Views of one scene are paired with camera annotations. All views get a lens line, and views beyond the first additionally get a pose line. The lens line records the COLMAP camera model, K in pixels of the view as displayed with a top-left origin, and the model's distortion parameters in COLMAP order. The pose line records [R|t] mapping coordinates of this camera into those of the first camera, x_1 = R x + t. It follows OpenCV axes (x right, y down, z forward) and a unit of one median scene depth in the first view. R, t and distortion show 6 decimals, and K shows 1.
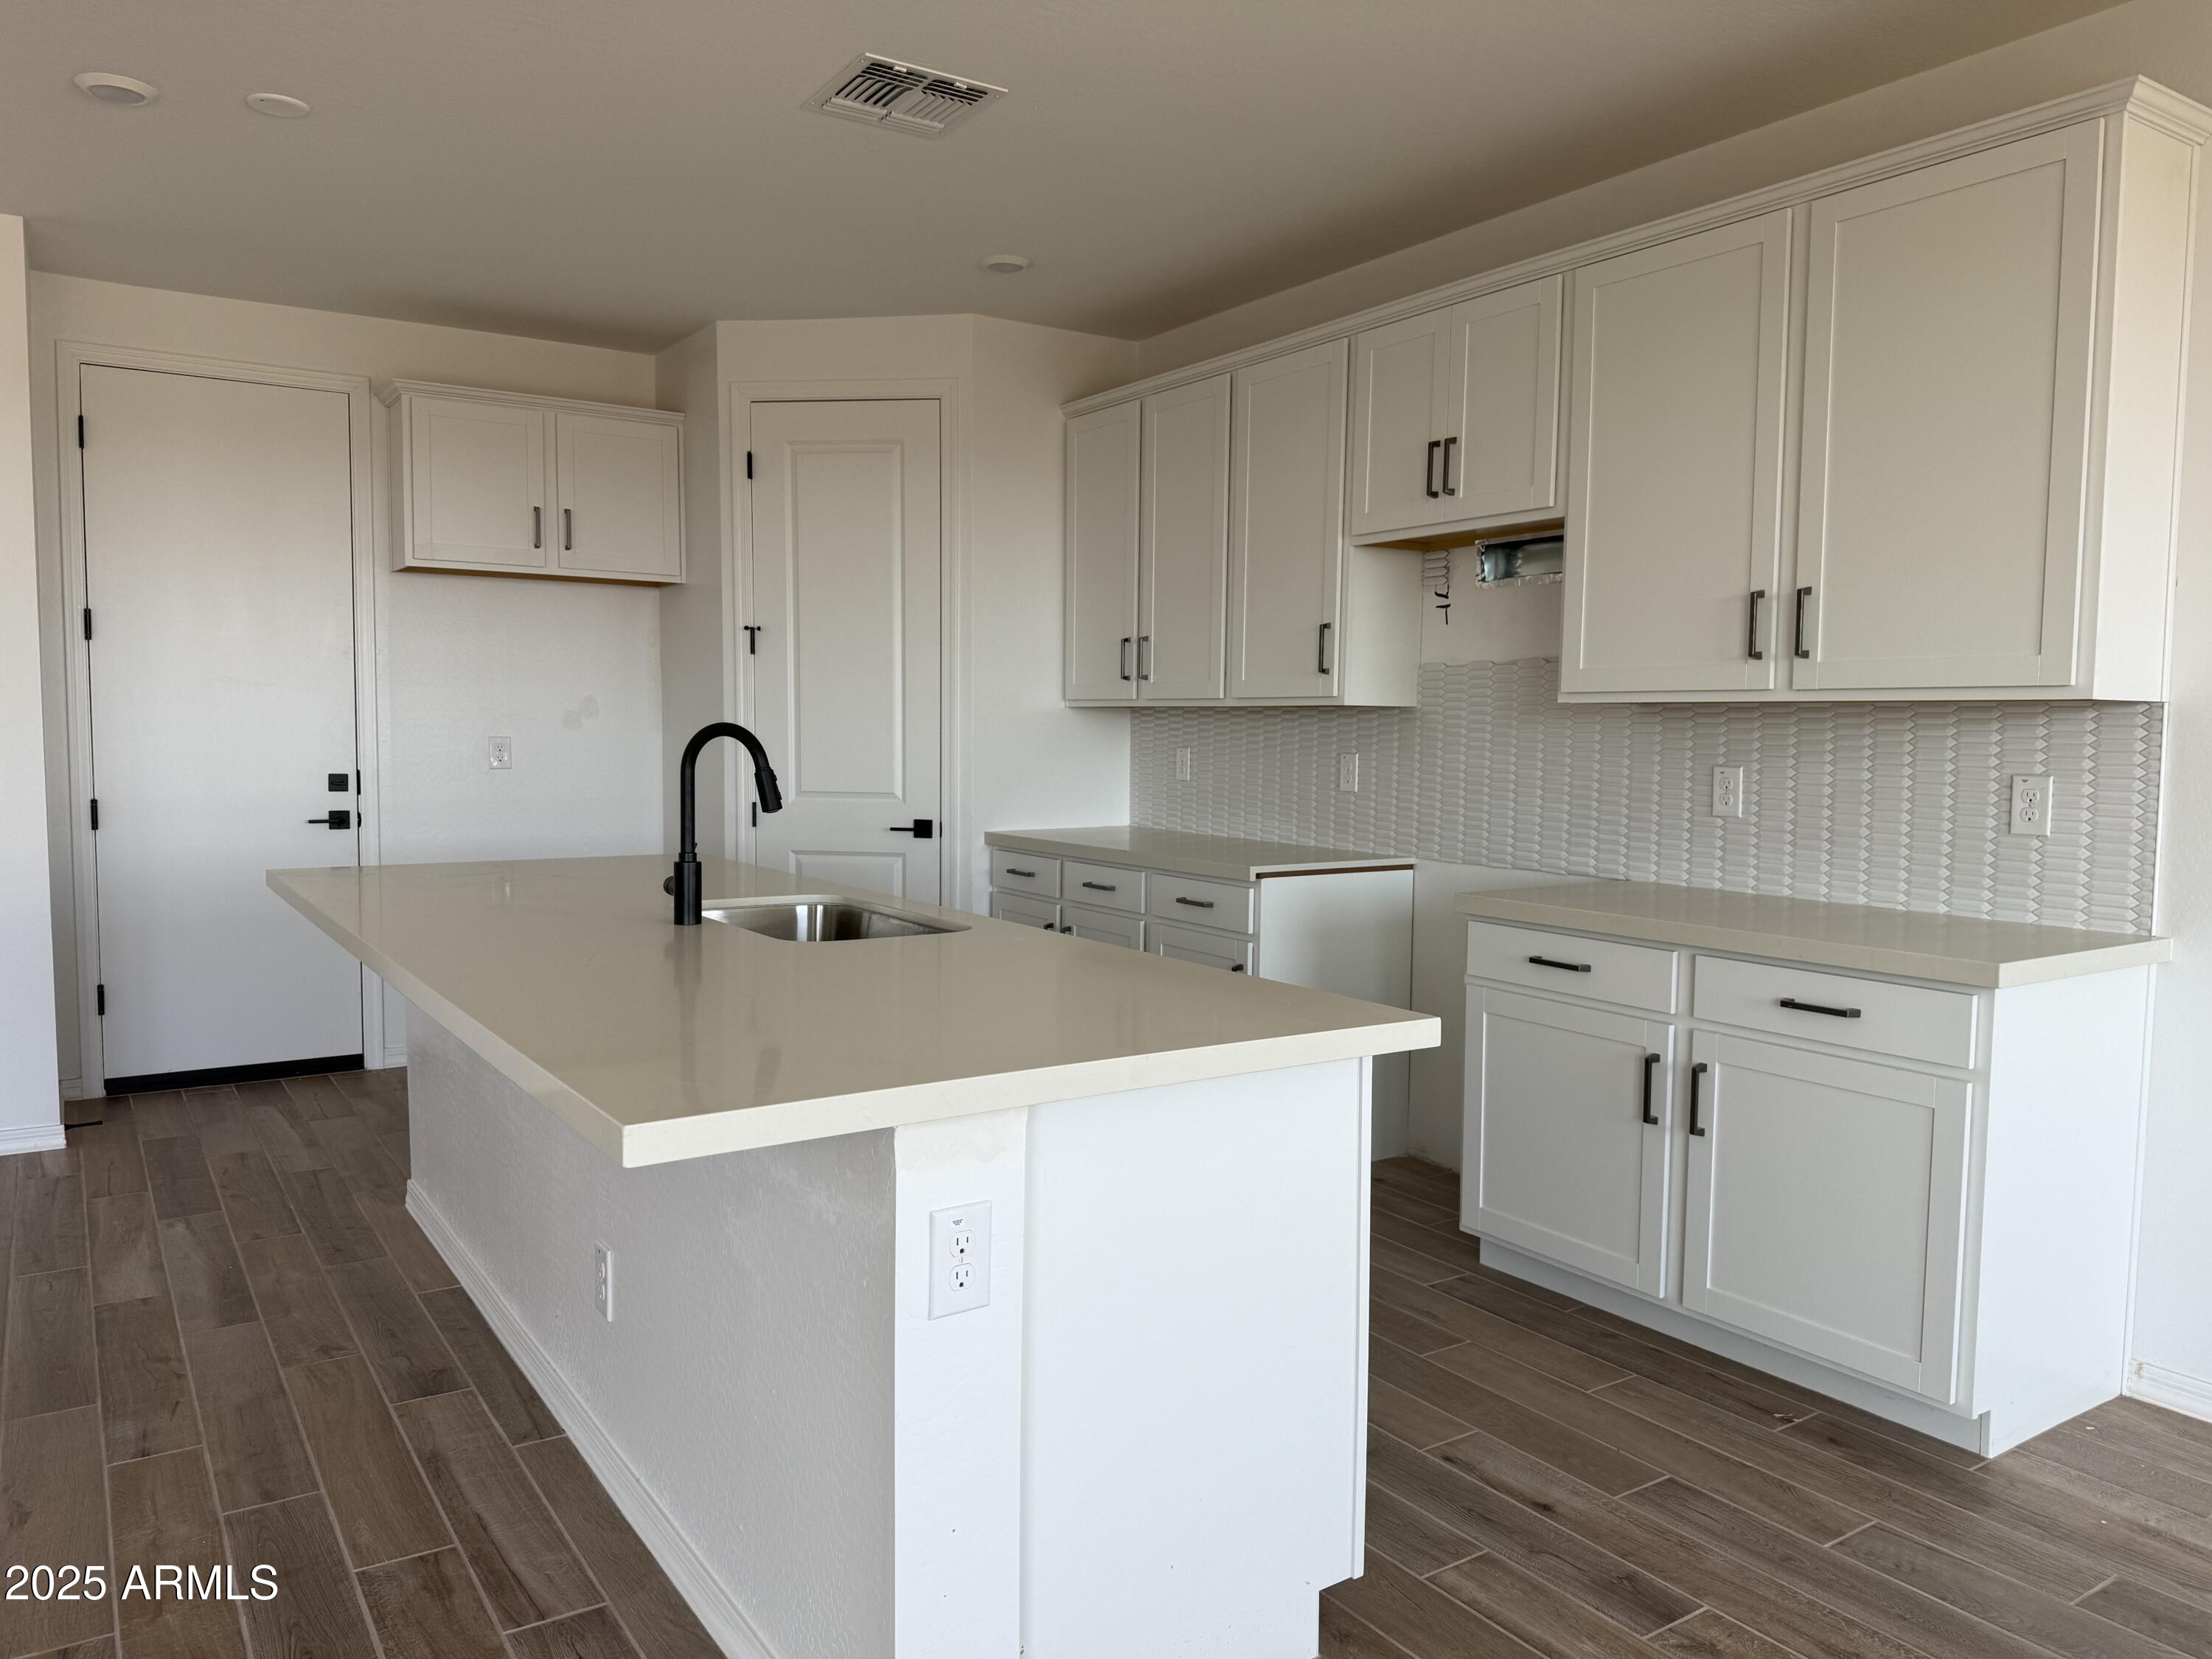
lens RADIAL K [[1539.0, 0, 1106.0], [0, 1539.0, 829.5], [0, 0, 1]] dist [0.096396, -0.159409]
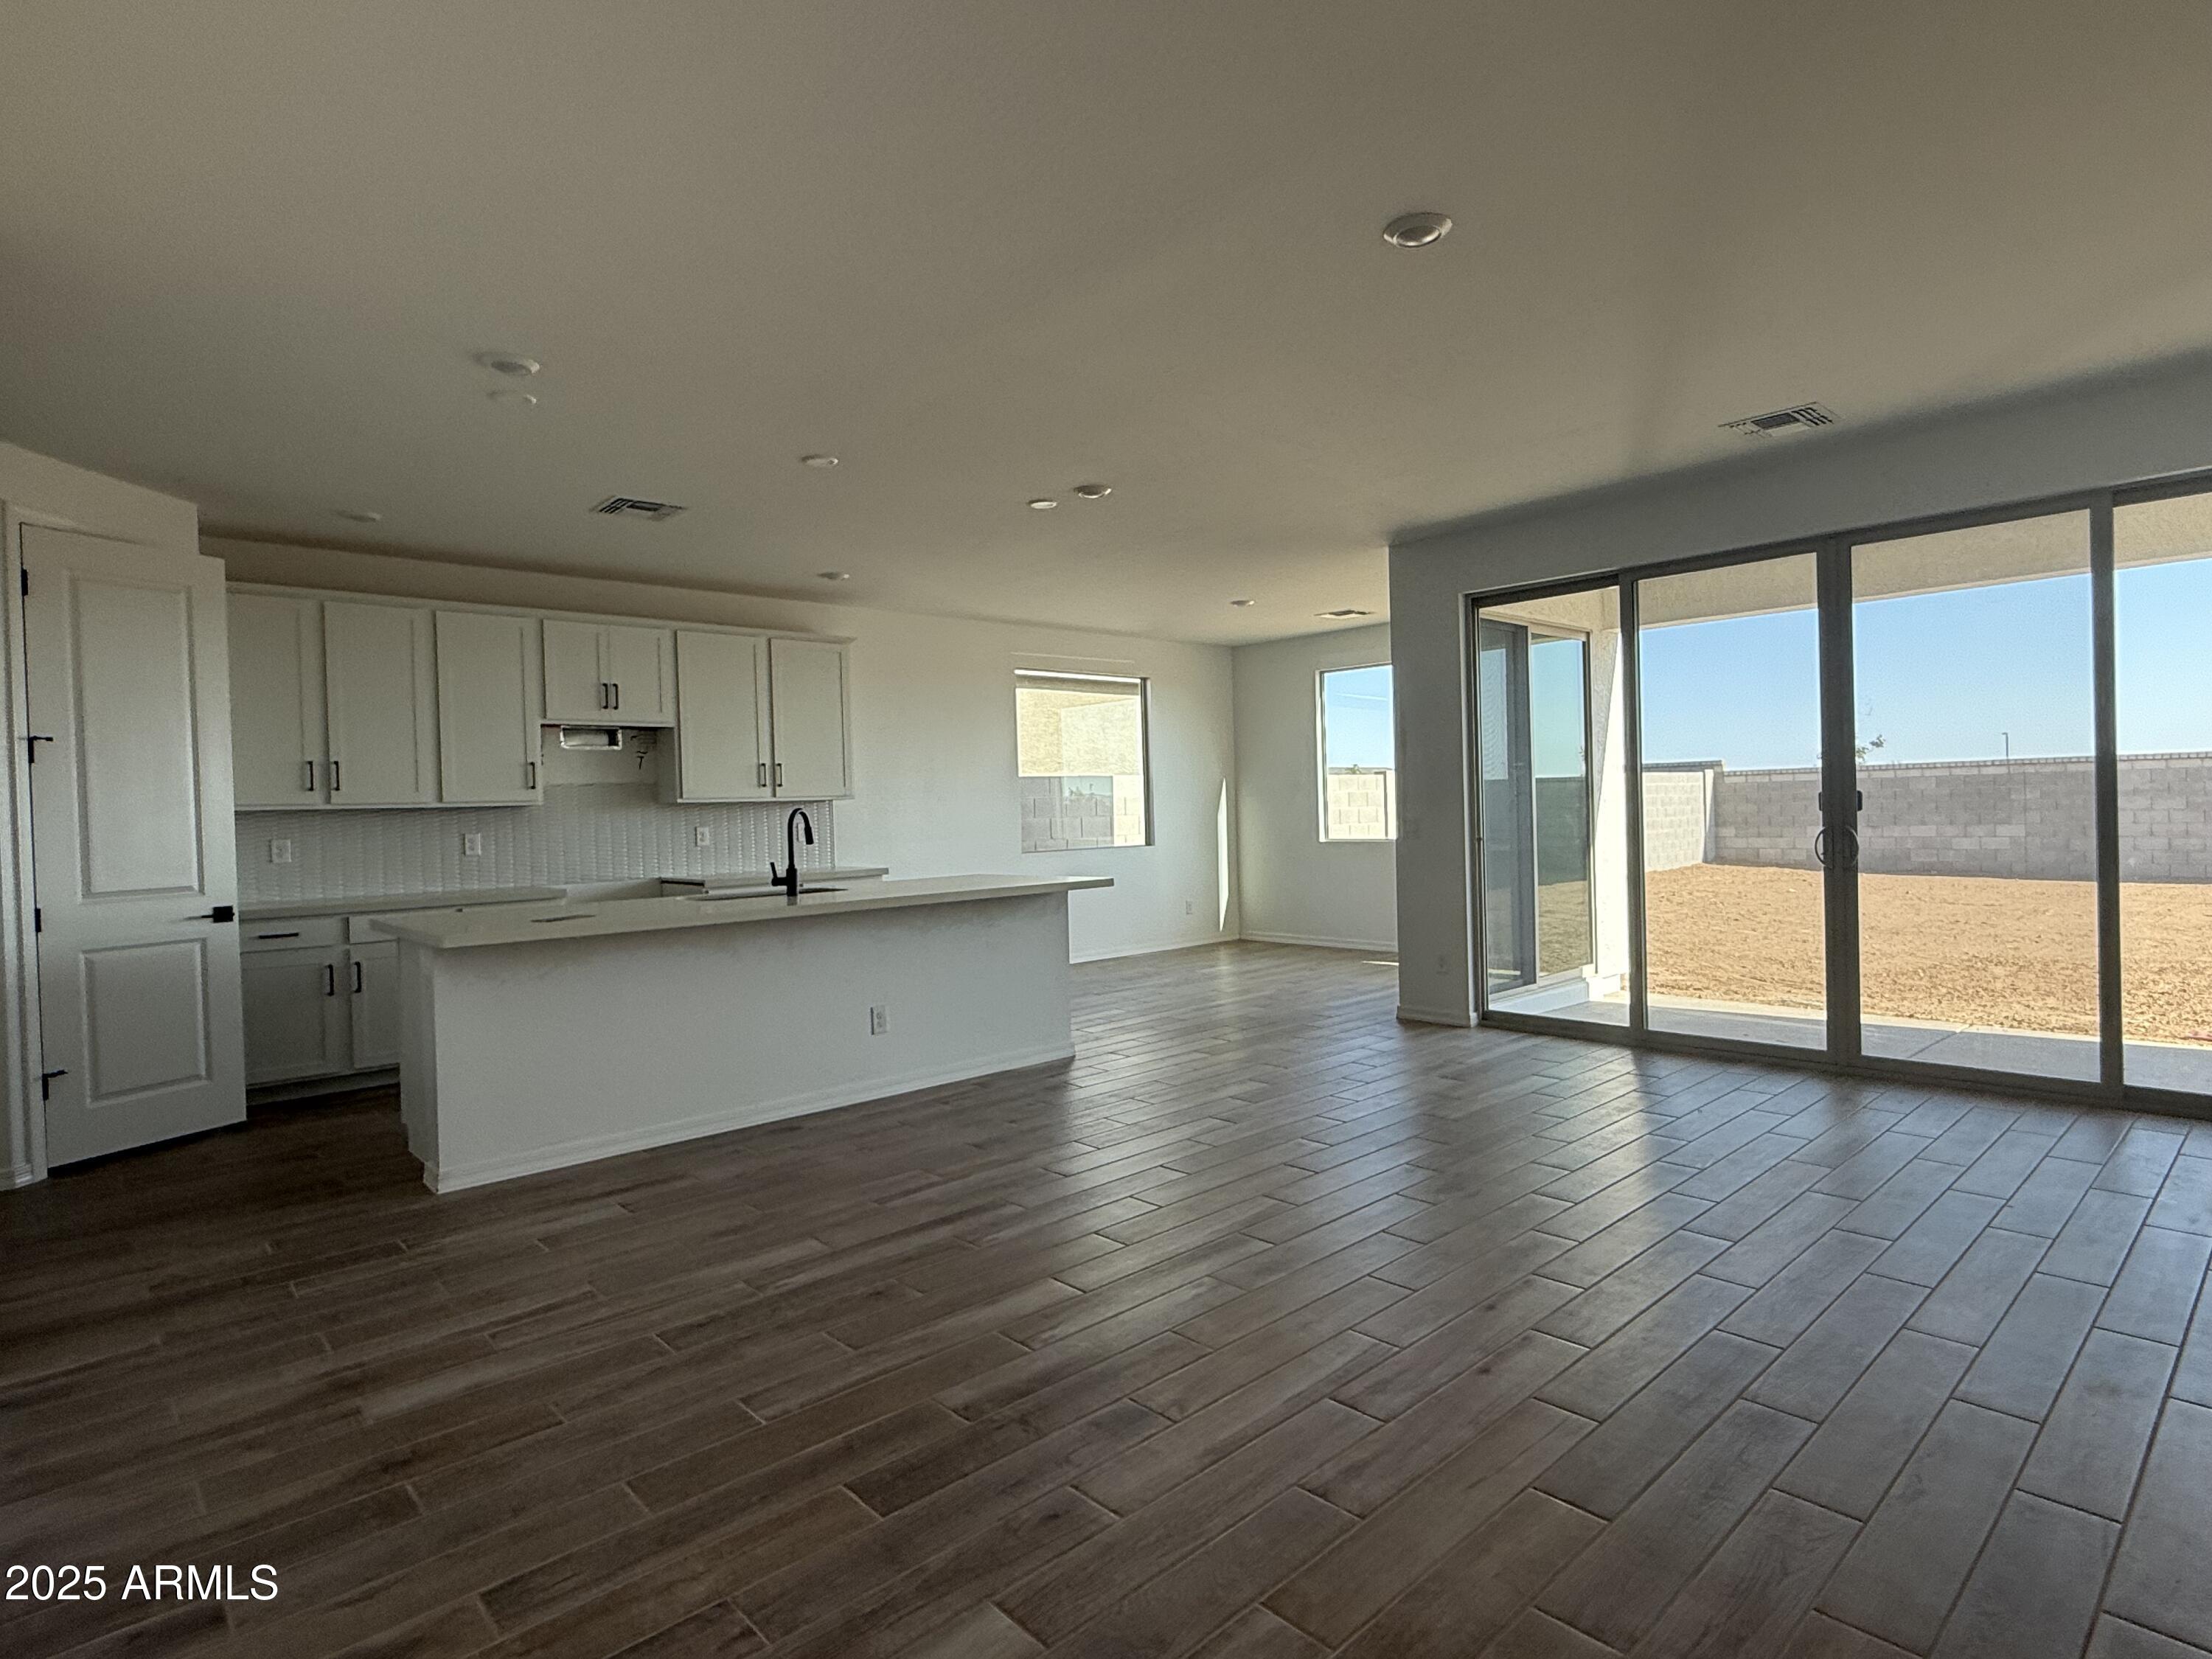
lens RADIAL K [[1149.6, 0, 1106.0], [0, 1149.6, 829.5], [0, 0, 1]] dist [0.000809, 0.000703]
pose [[-0.152529, -0.015570, 0.988176, -1.475637], [0.104122, 0.994058, 0.031734, -0.027937], [-0.982799, 0.107731, -0.150002, 0.582505]]
